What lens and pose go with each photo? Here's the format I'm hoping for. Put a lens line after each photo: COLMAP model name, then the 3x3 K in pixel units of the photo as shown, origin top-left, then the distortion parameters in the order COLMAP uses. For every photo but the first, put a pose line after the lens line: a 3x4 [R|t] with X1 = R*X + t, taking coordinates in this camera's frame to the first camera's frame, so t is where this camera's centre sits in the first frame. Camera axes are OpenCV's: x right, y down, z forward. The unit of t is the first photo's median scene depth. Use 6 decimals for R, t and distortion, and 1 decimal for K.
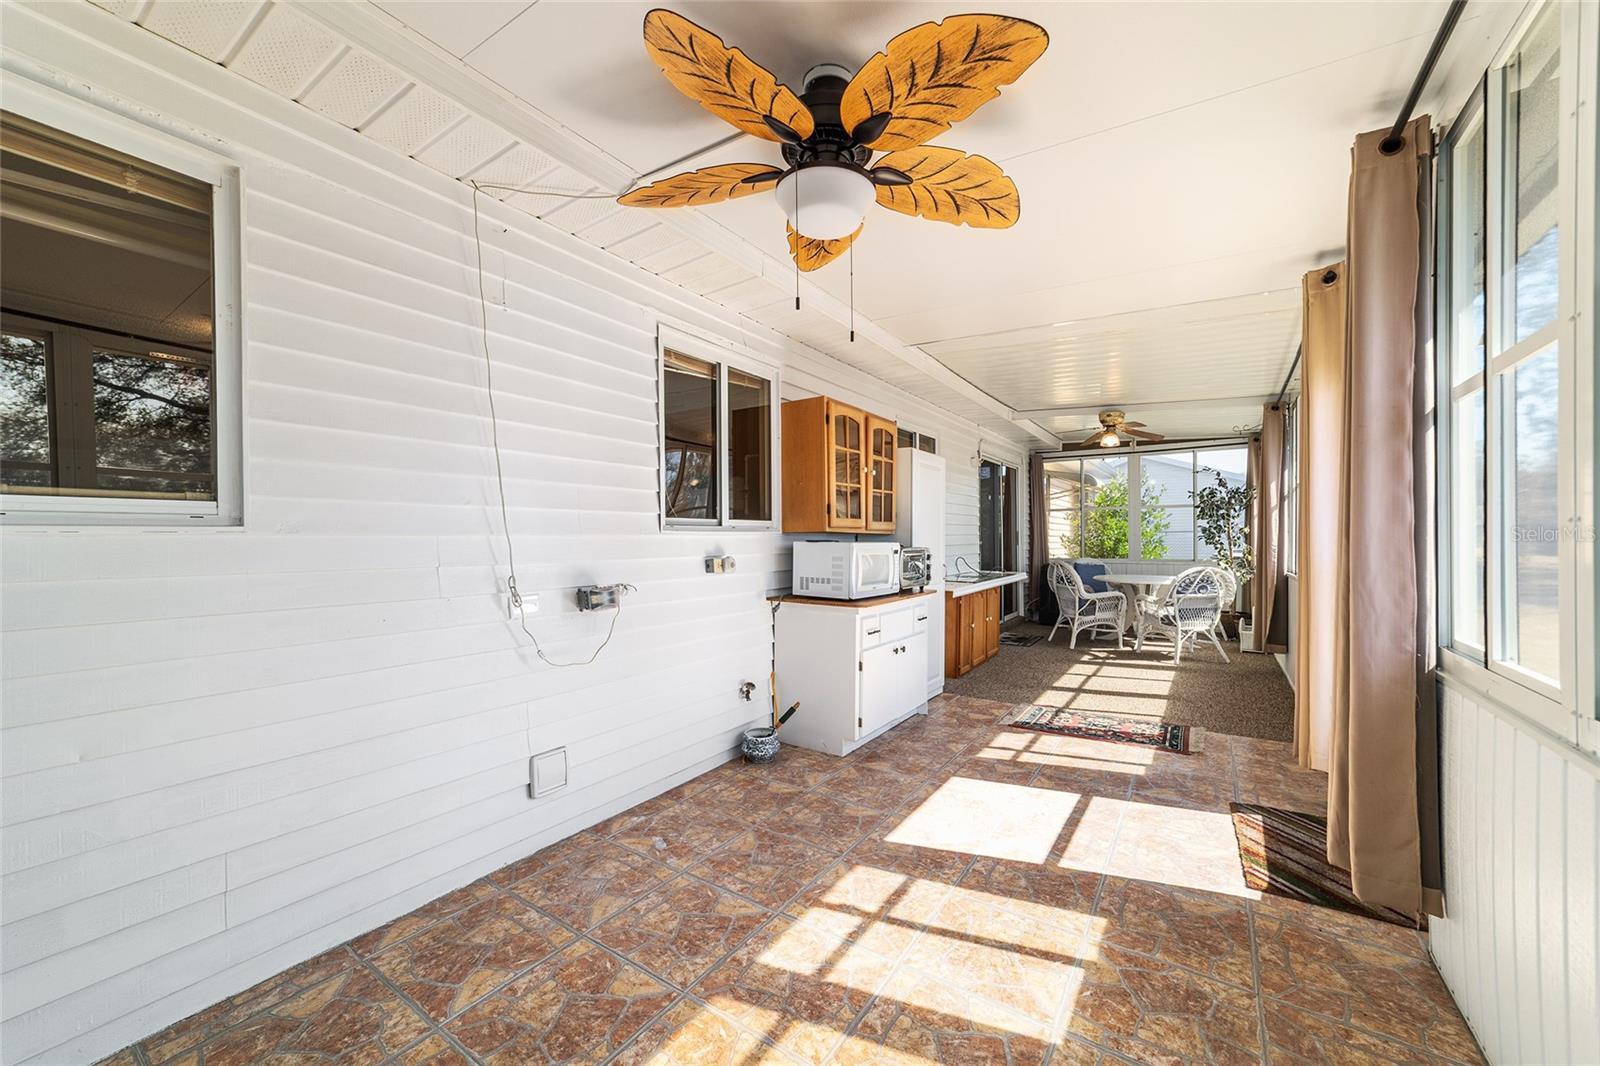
lens RADIAL K [[615.2, 0, 796.0], [0, 615.2, 542.1], [0, 0, 1]] dist [-0.008345, 0.000610]
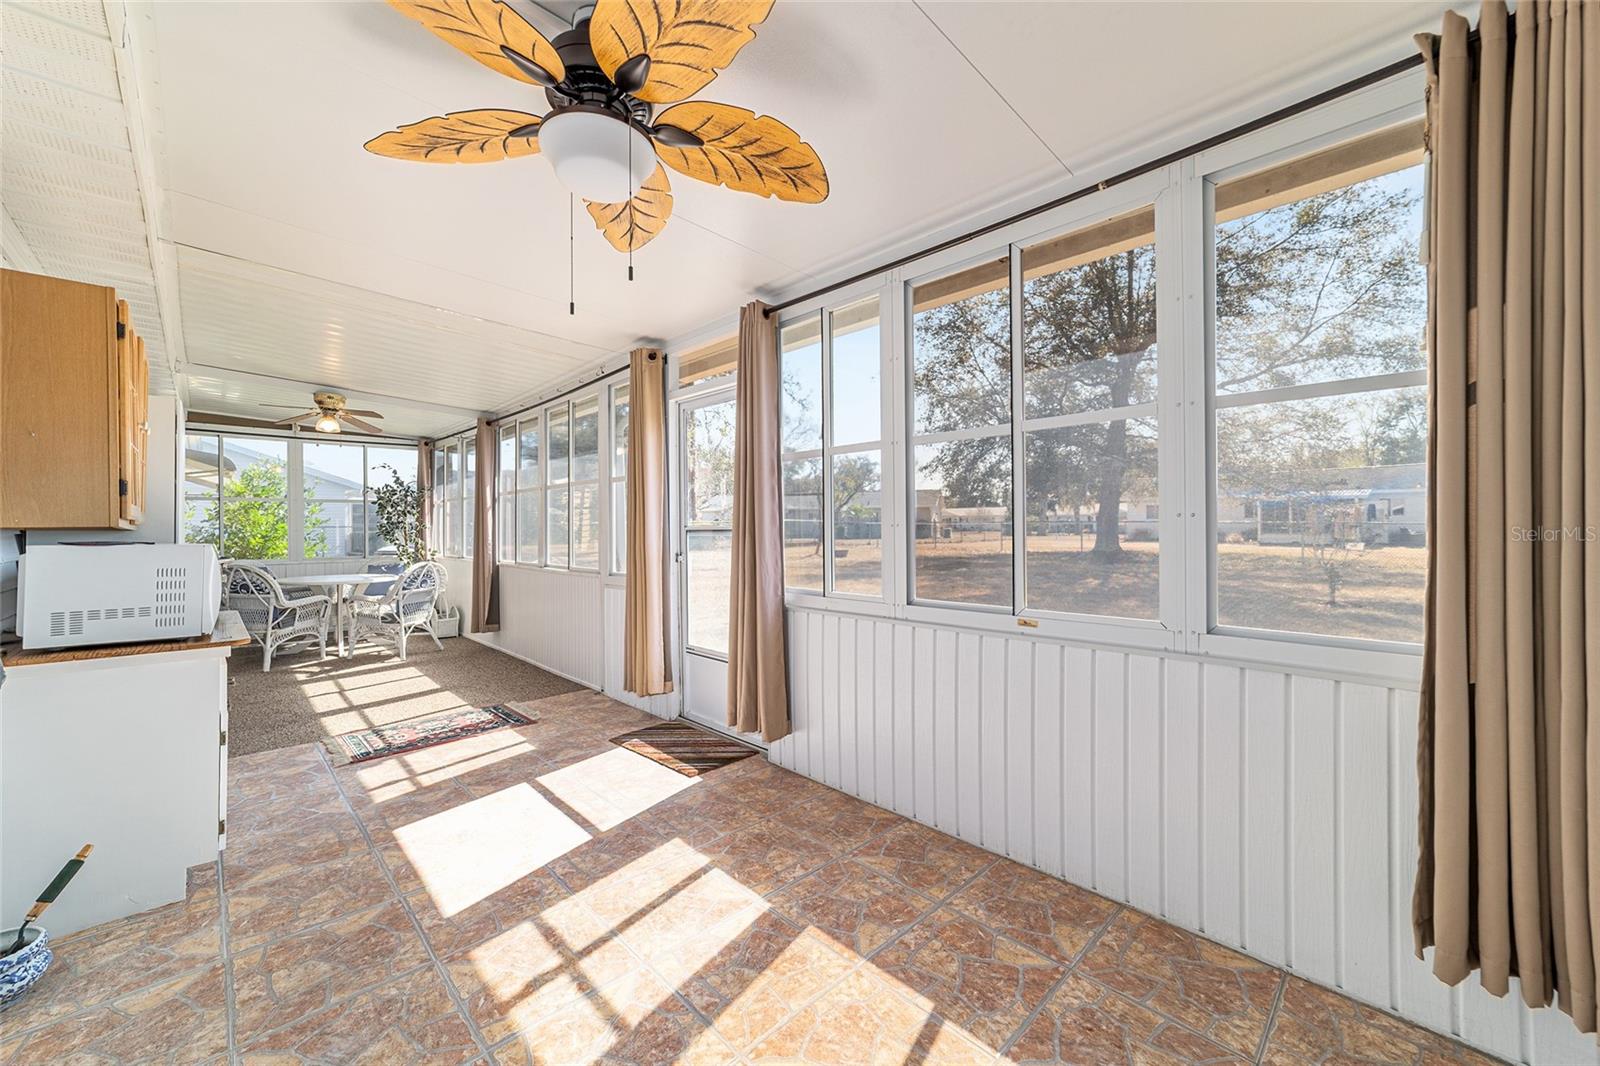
lens RADIAL K [[615.2, 0, 796.1], [0, 615.2, 525.9], [0, 0, 1]] dist [-0.008345, 0.000610]
pose [[0.203899, 0.007910, 0.978960, -0.400092], [0.011171, 0.999883, -0.010406, -0.005118], [-0.978928, 0.013058, 0.203787, 0.289310]]
